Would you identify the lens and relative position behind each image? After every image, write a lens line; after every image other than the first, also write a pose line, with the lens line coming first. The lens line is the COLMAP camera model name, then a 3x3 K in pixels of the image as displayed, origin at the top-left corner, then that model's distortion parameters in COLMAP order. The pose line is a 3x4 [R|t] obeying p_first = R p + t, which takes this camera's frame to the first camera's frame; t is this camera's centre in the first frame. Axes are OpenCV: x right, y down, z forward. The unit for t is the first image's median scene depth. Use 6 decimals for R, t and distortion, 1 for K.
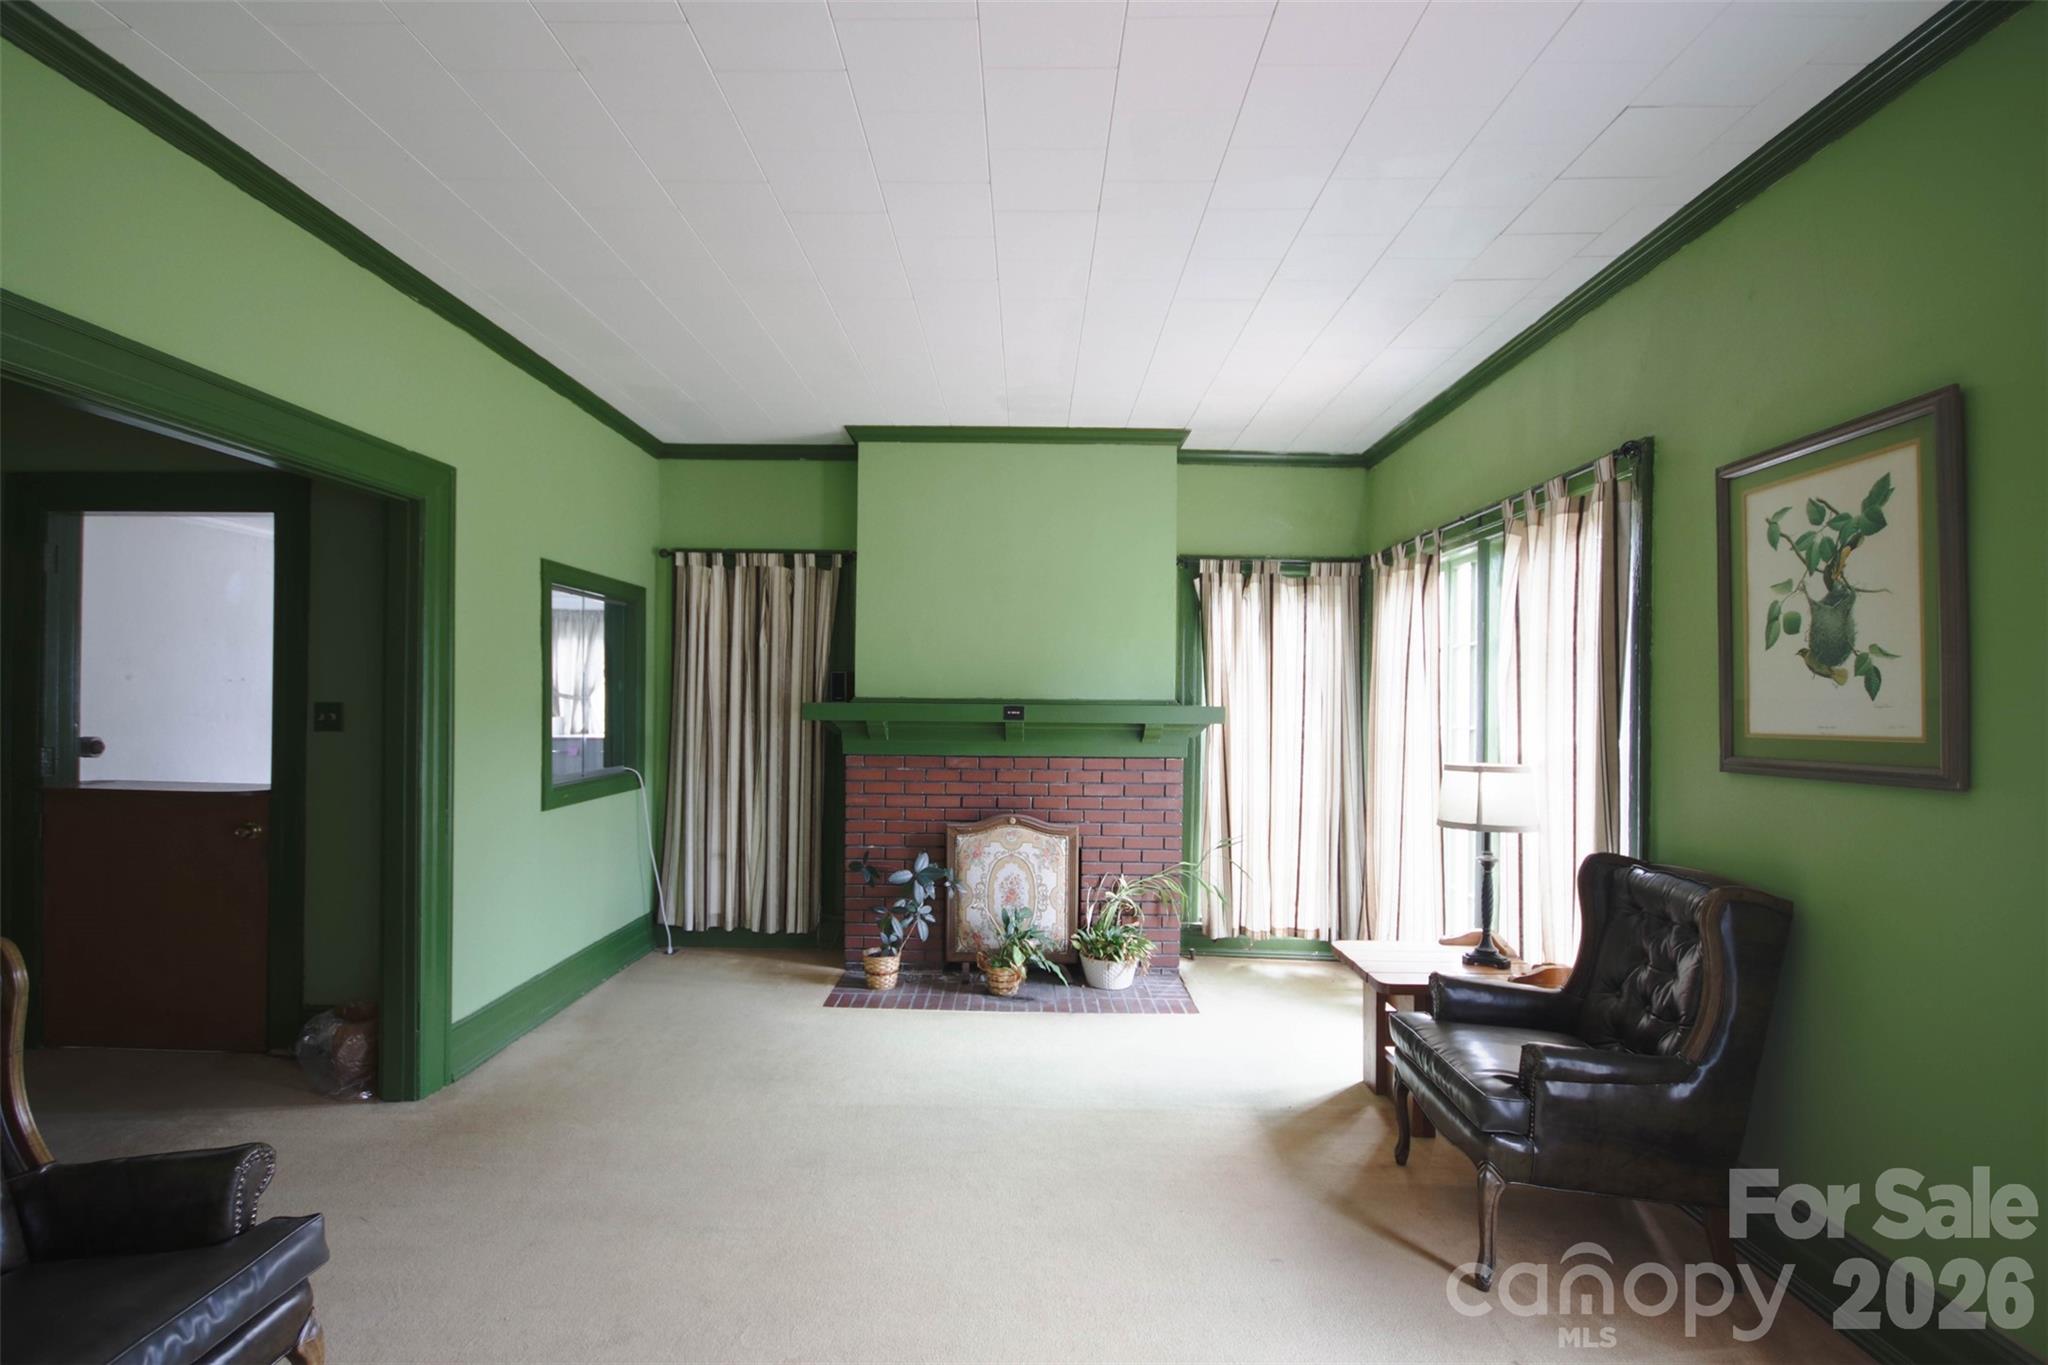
lens RADIAL K [[946.6, 0, 1011.9], [0, 946.6, 699.2], [0, 0, 1]] dist [-0.002576, -0.003998]
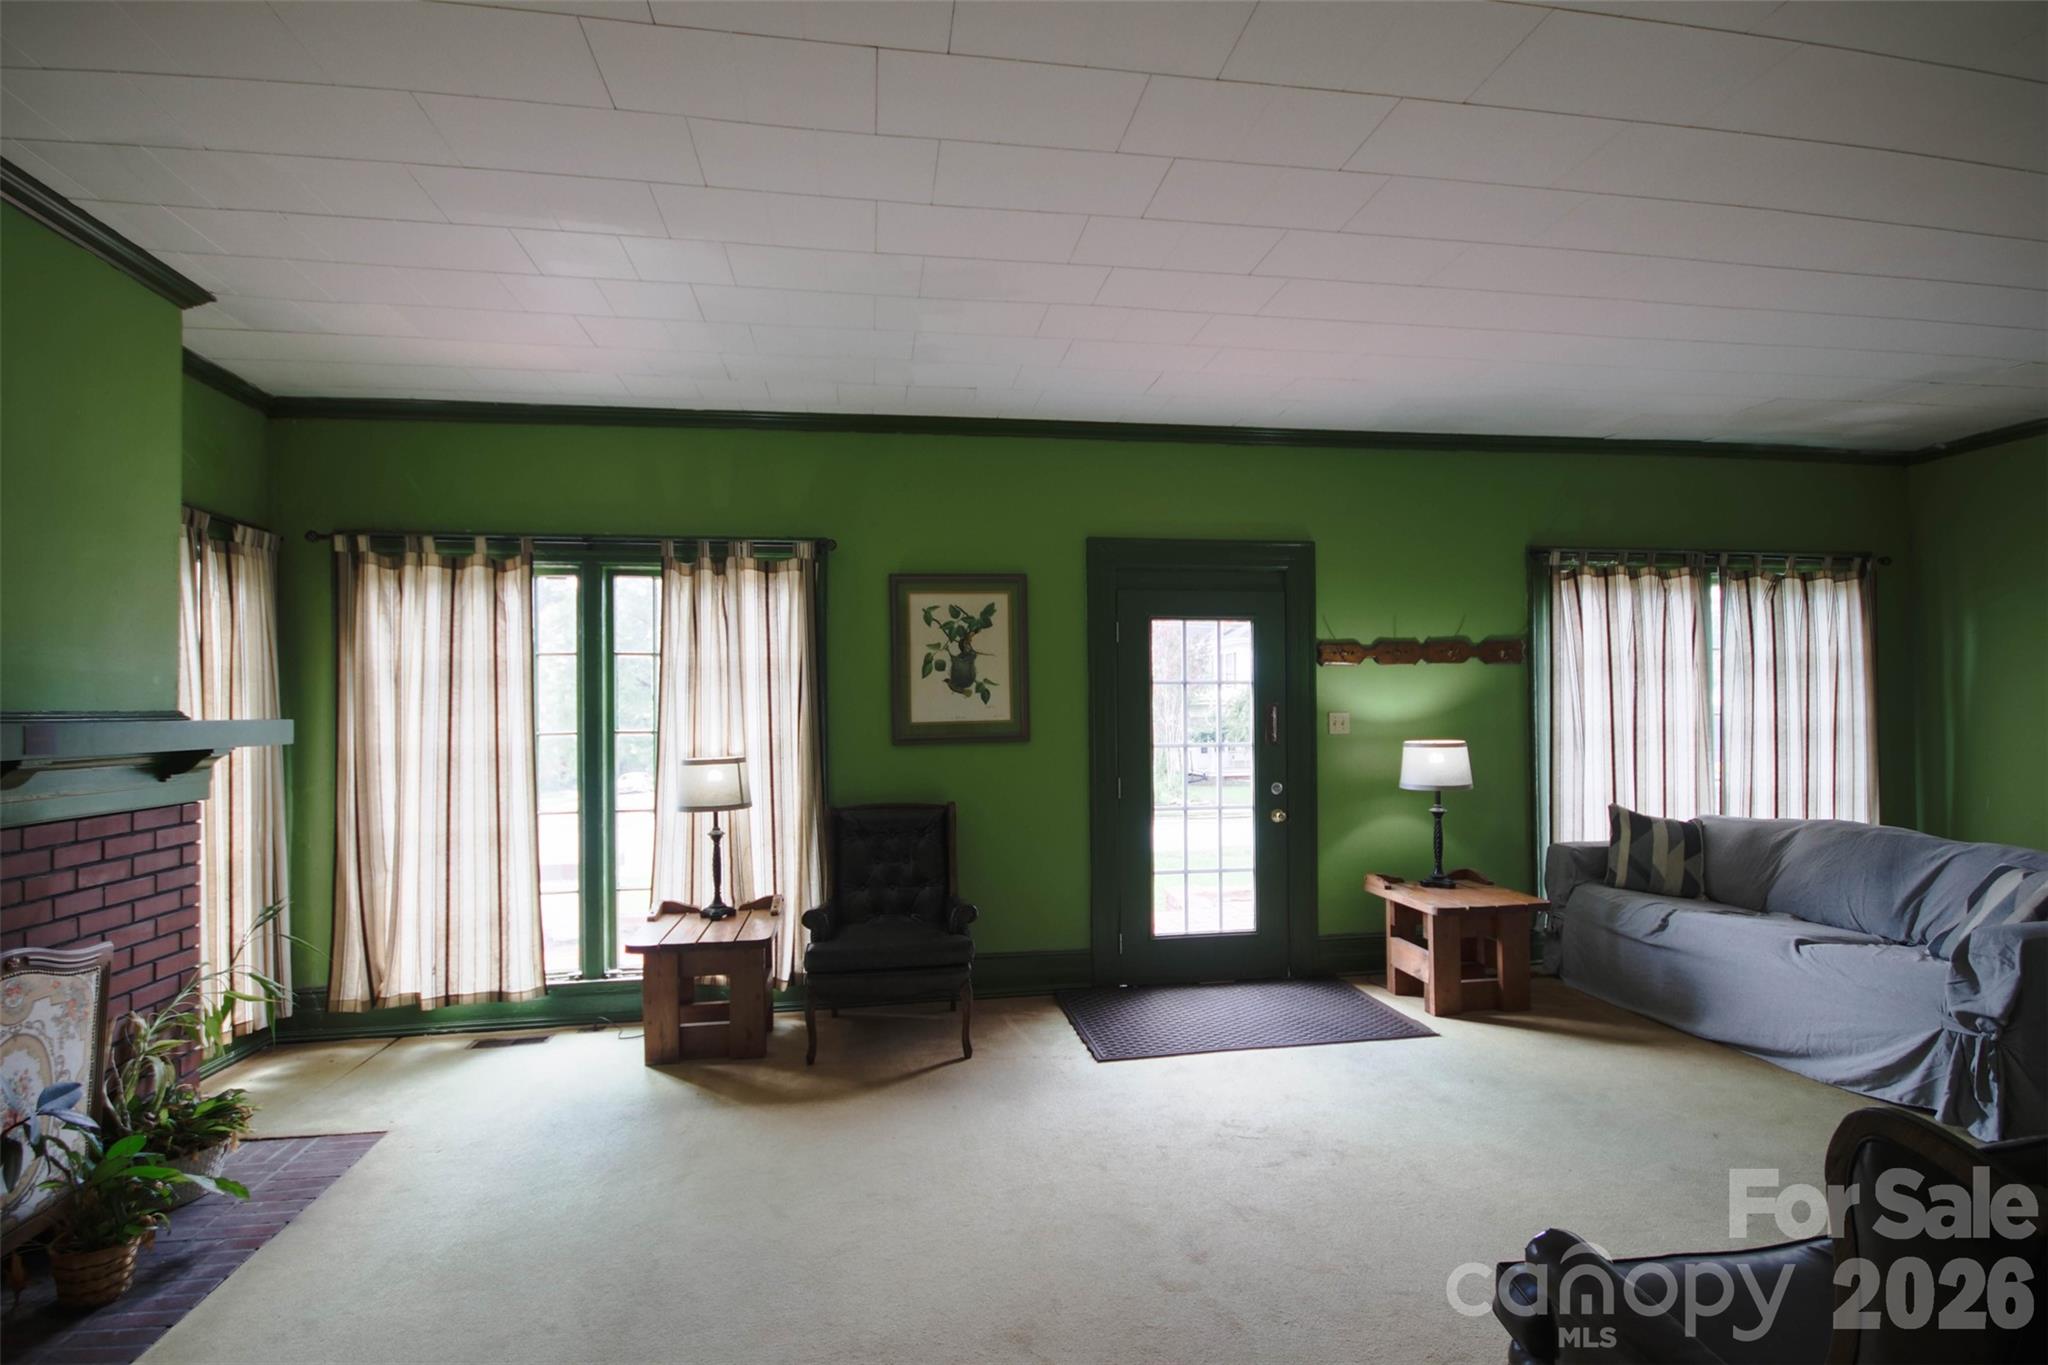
lens RADIAL K [[946.6, 0, 1011.9], [0, 946.6, 699.2], [0, 0, 1]] dist [-0.002576, -0.003998]
pose [[-0.174408, 0.001906, 0.984672, -0.555974], [0.006287, 0.999980, -0.000822, -0.003491], [-0.984653, 0.006047, -0.174416, 0.579323]]
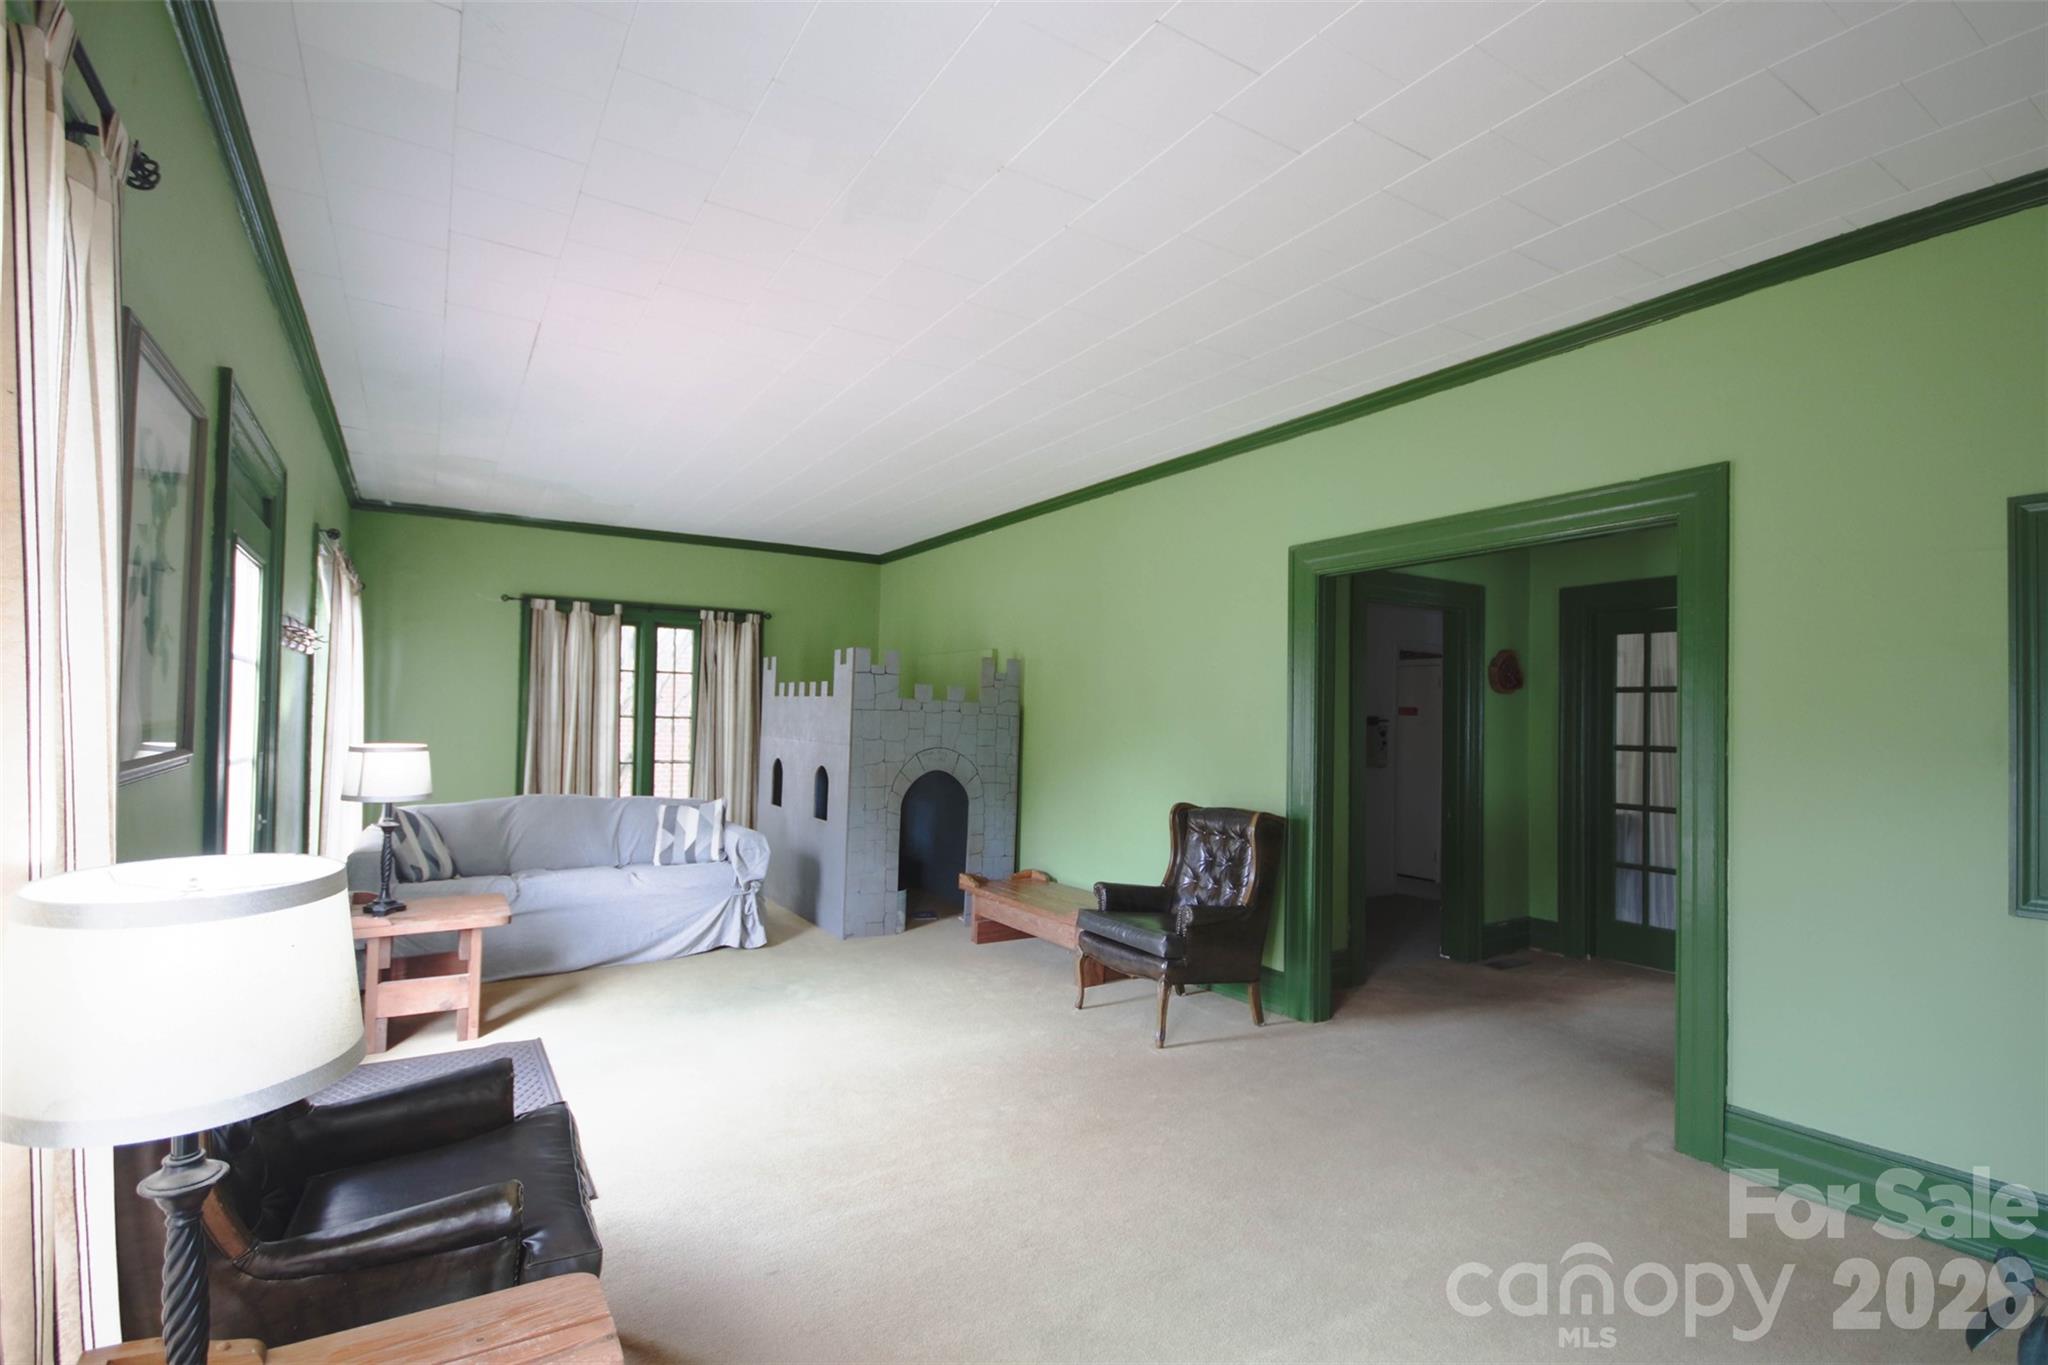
lens RADIAL K [[946.6, 0, 1011.9], [0, 946.6, 699.2], [0, 0, 1]] dist [-0.002576, -0.003998]
pose [[-0.842666, -0.031848, -0.537494, 0.305367], [-0.022602, 0.999462, -0.023787, 0.008300], [0.537962, -0.007896, -0.842932, 0.987112]]
